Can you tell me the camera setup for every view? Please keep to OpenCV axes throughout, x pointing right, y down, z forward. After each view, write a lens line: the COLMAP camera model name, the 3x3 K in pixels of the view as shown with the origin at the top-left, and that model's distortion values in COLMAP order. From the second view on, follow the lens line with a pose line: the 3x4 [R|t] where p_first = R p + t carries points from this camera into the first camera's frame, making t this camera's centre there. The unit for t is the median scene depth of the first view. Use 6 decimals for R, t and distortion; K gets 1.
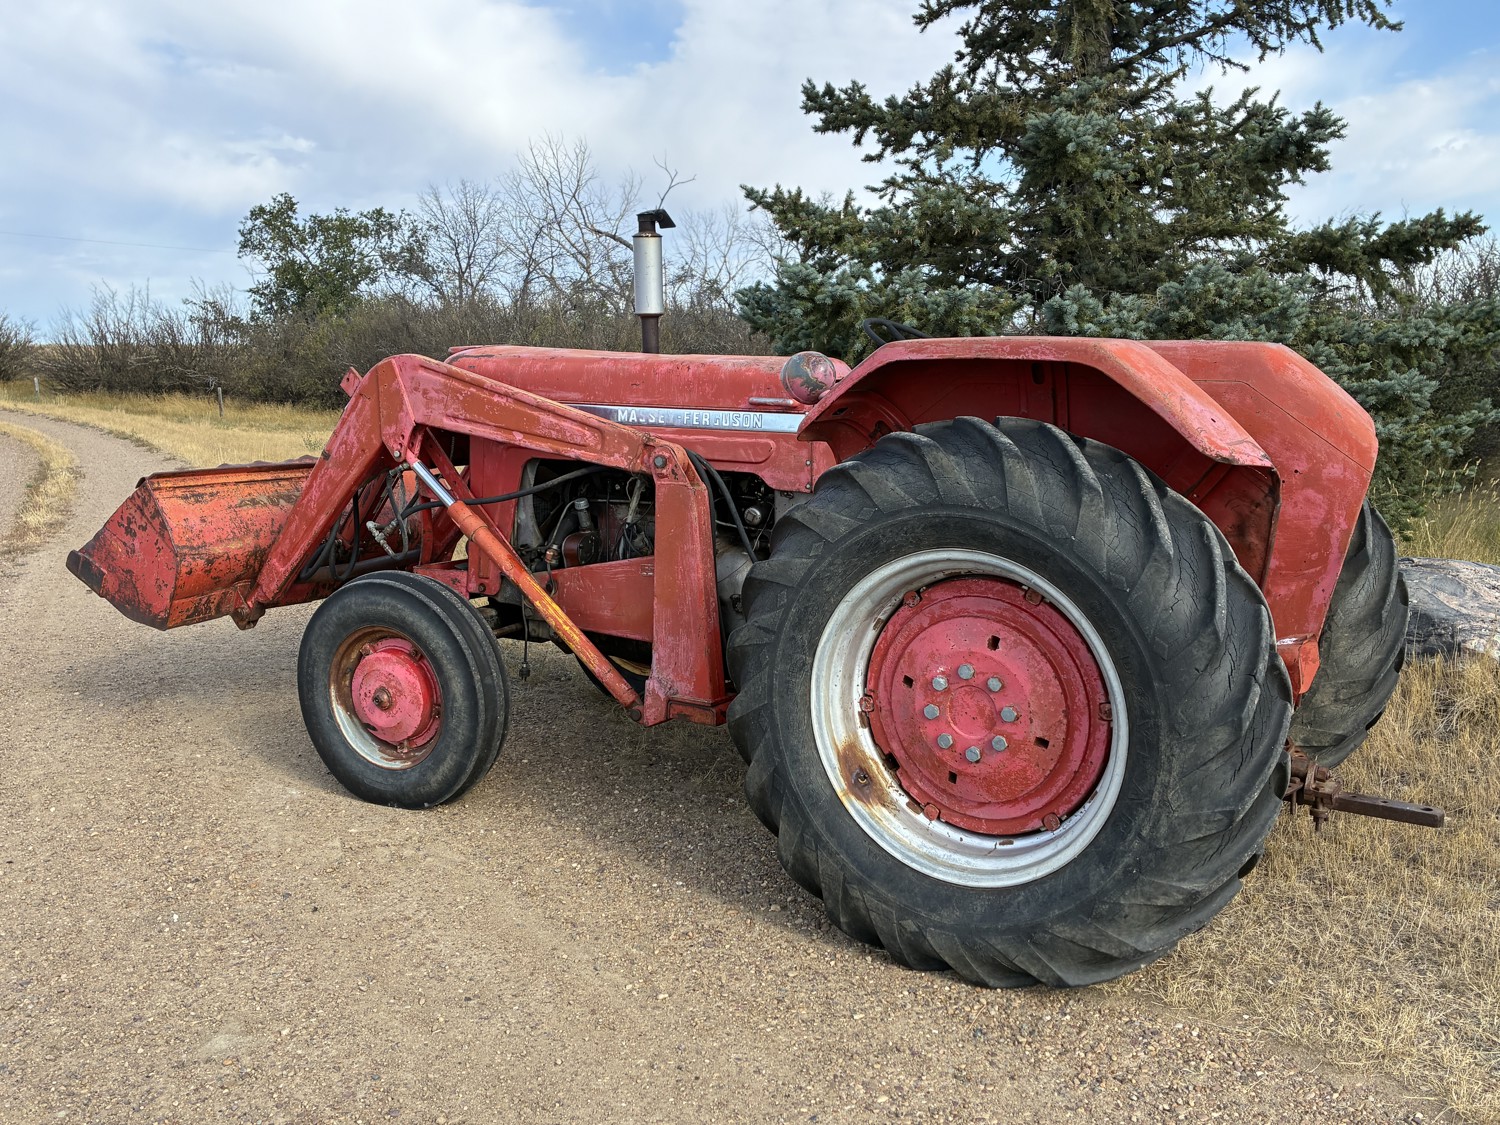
lens RADIAL K [[1437.0, 0, 750.9], [0, 1437.0, 570.8], [0, 0, 1]] dist [0.028633, 0.000000]
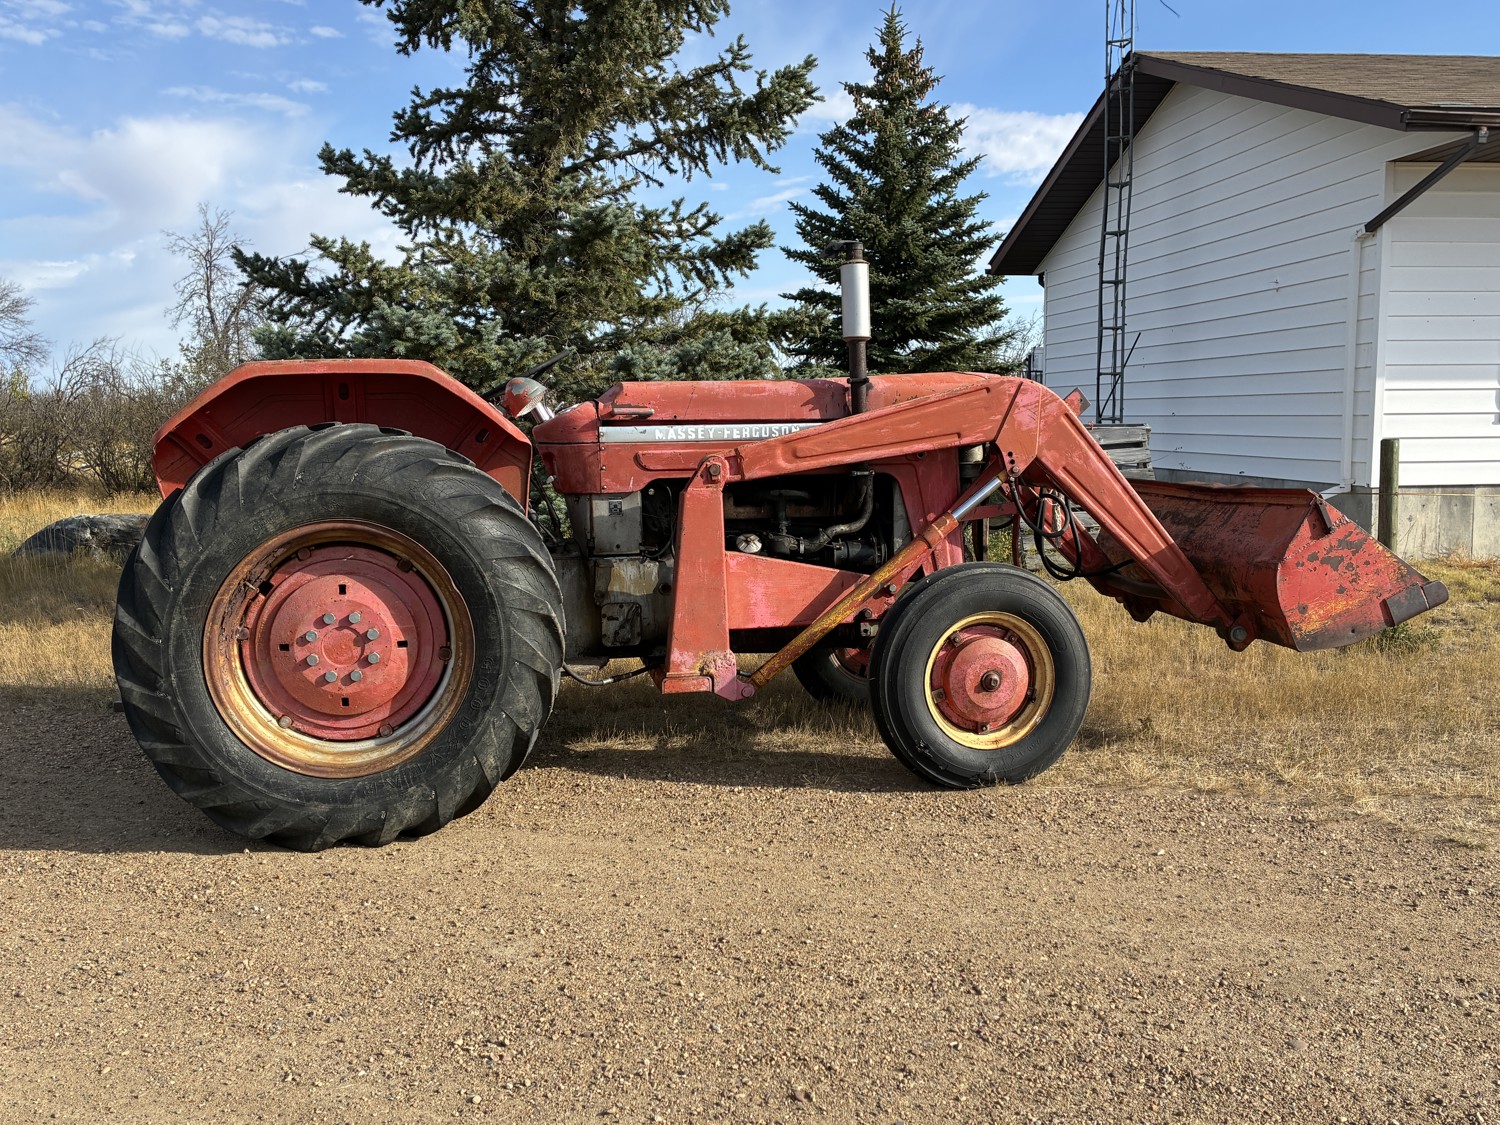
lens RADIAL K [[1384.7, 0, 752.4], [0, 1384.7, 567.7], [0, 0, 1]] dist [0.045918, -0.071257]
pose [[0.758059, -0.058662, 0.649542, -0.525002], [0.092089, 0.995596, -0.017559, 0.032665], [-0.645652, 0.073126, 0.760123, 0.019434]]
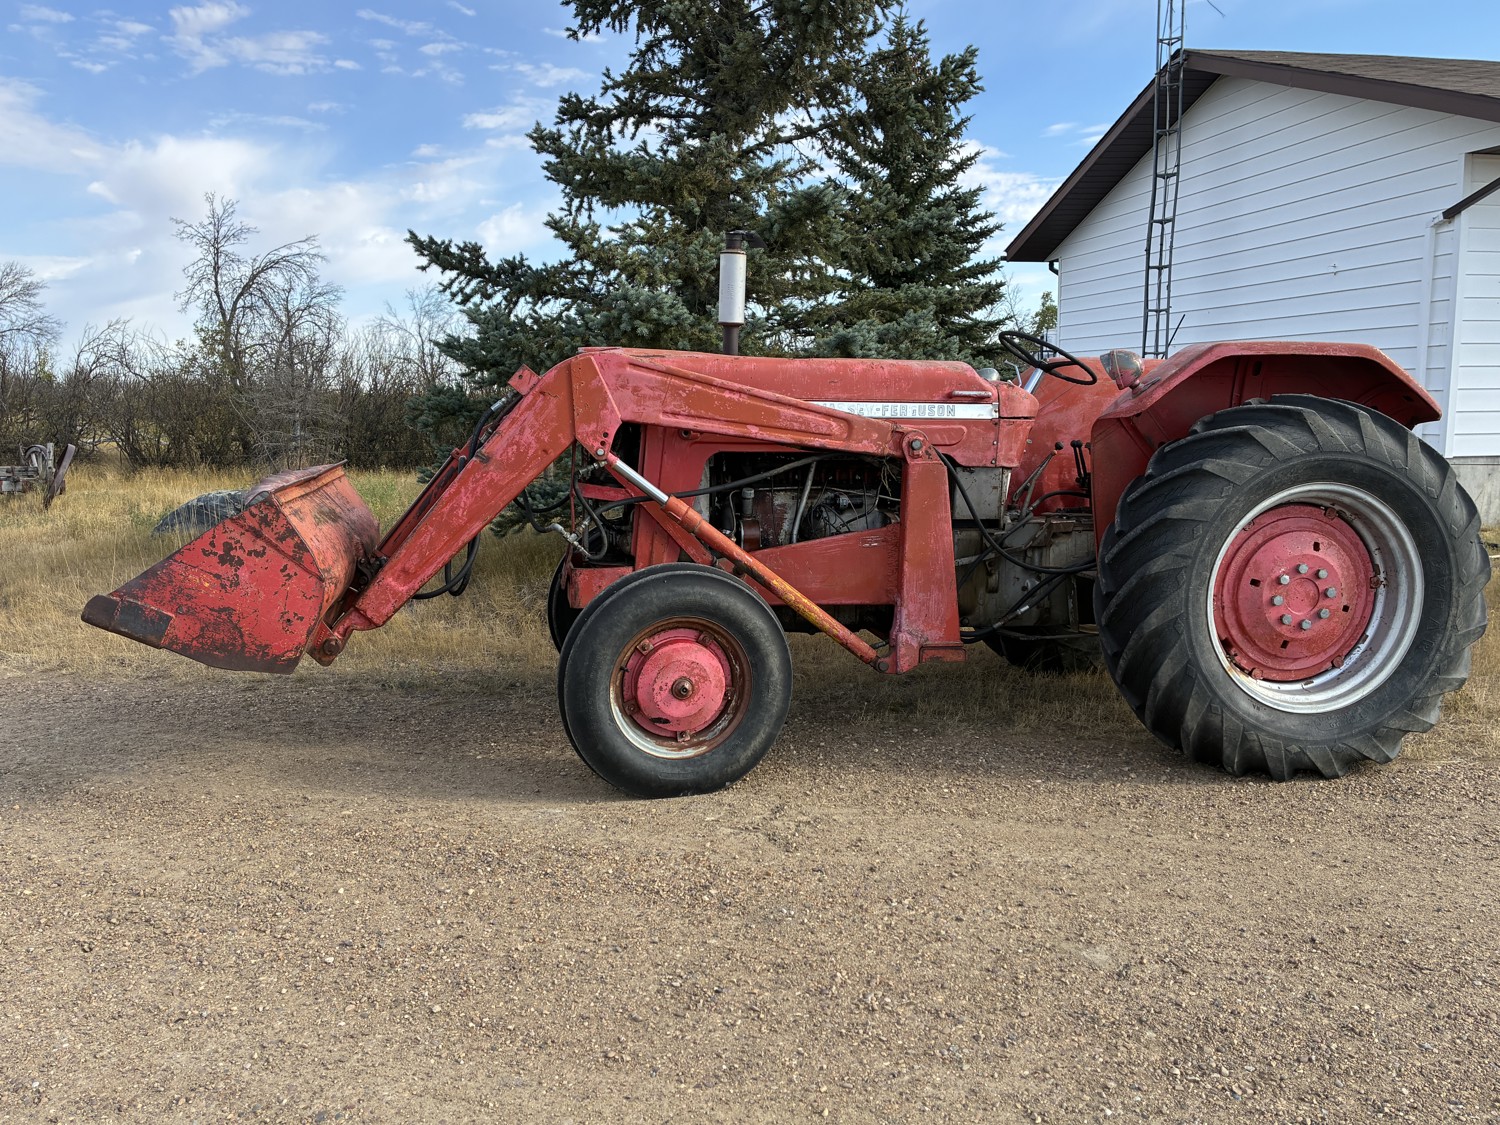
lens RADIAL K [[1249.0, 0, 741.8], [0, 1249.0, 572.9], [0, 0, 1]] dist [0.053169, -0.065872]
pose [[0.725708, -0.087090, 0.682469, -0.670440], [0.100202, 0.994758, 0.020391, -0.005039], [-0.680667, 0.053587, 0.730630, 0.266964]]
